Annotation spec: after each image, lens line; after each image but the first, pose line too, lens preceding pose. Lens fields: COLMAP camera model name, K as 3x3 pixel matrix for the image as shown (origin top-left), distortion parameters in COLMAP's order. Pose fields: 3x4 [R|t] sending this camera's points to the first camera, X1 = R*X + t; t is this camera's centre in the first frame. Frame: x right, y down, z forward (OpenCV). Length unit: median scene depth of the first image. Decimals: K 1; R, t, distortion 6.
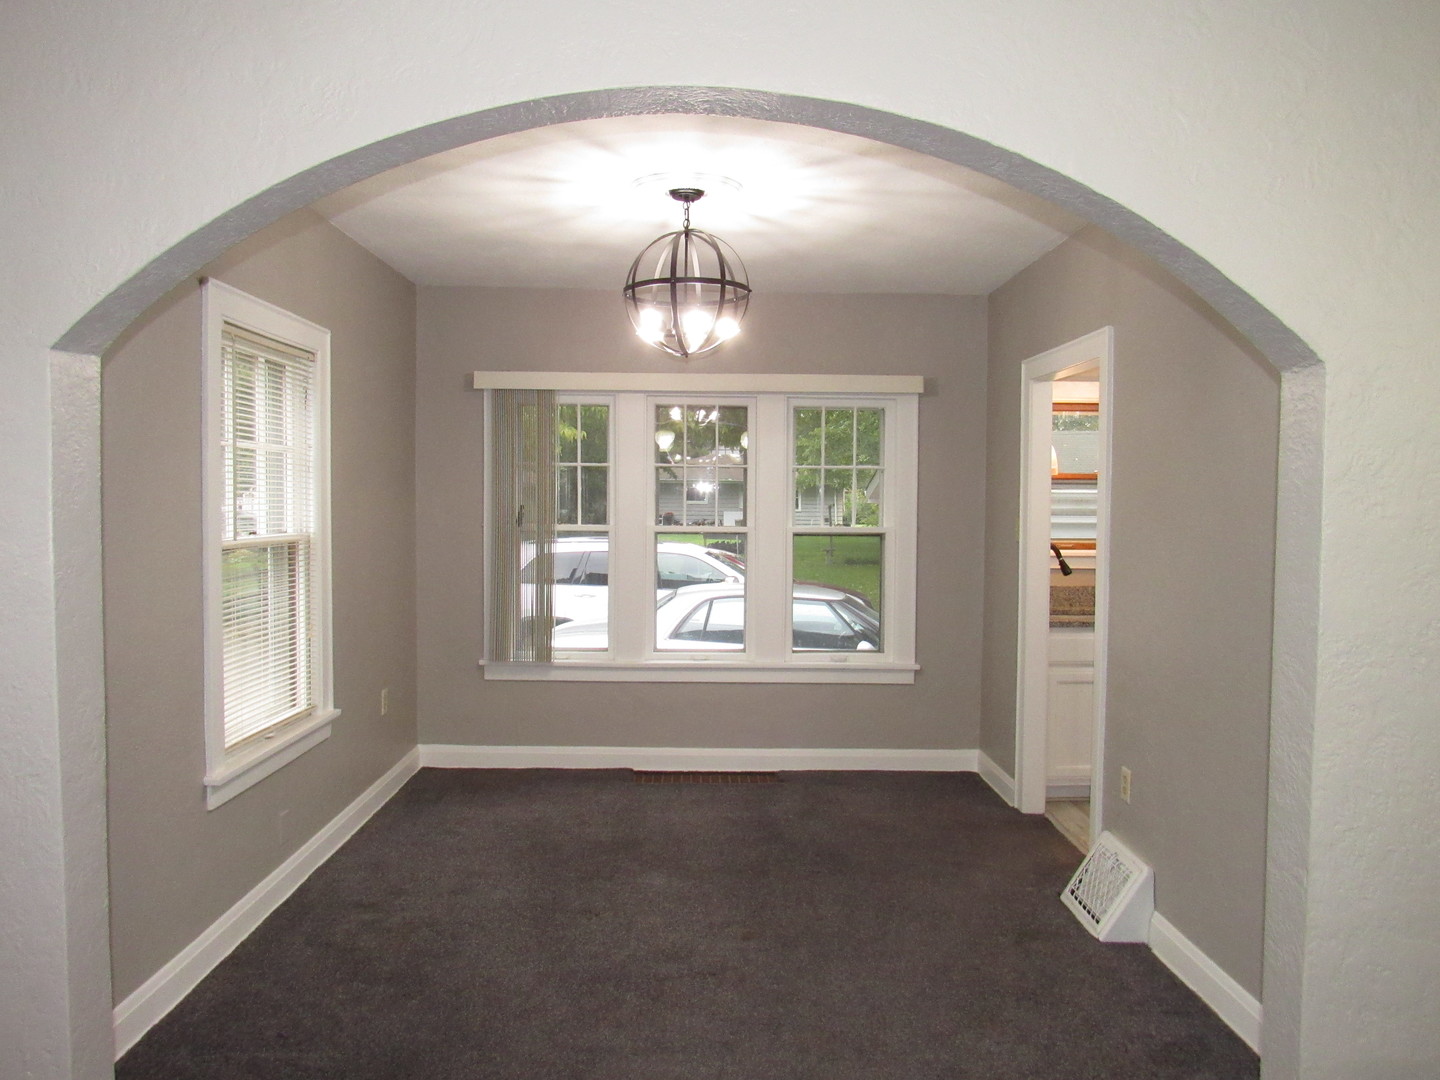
lens RADIAL K [[1023.2, 0, 721.8], [0, 1023.2, 544.6], [0, 0, 1]] dist [-0.028405, 0.009409]
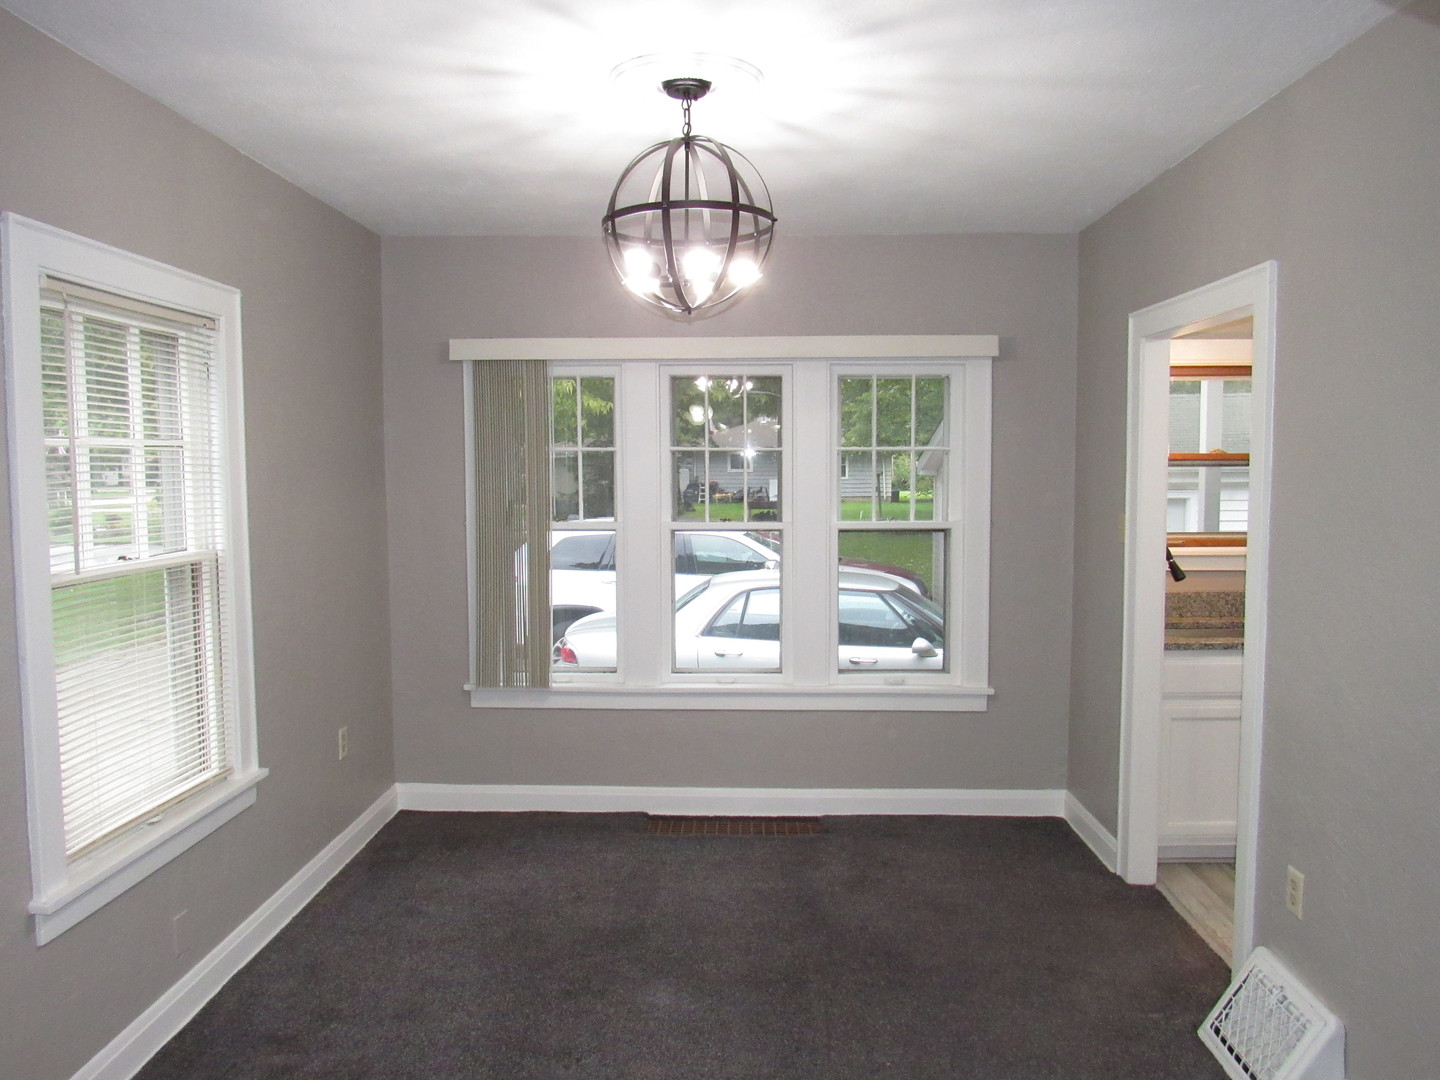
lens RADIAL K [[1023.2, 0, 721.8], [0, 1023.2, 544.6], [0, 0, 1]] dist [-0.028405, 0.009409]
pose [[0.998874, -0.008535, -0.046661, 0.016288], [0.010052, 0.999425, 0.032392, -0.030514], [0.046358, -0.032825, 0.998385, 0.195928]]
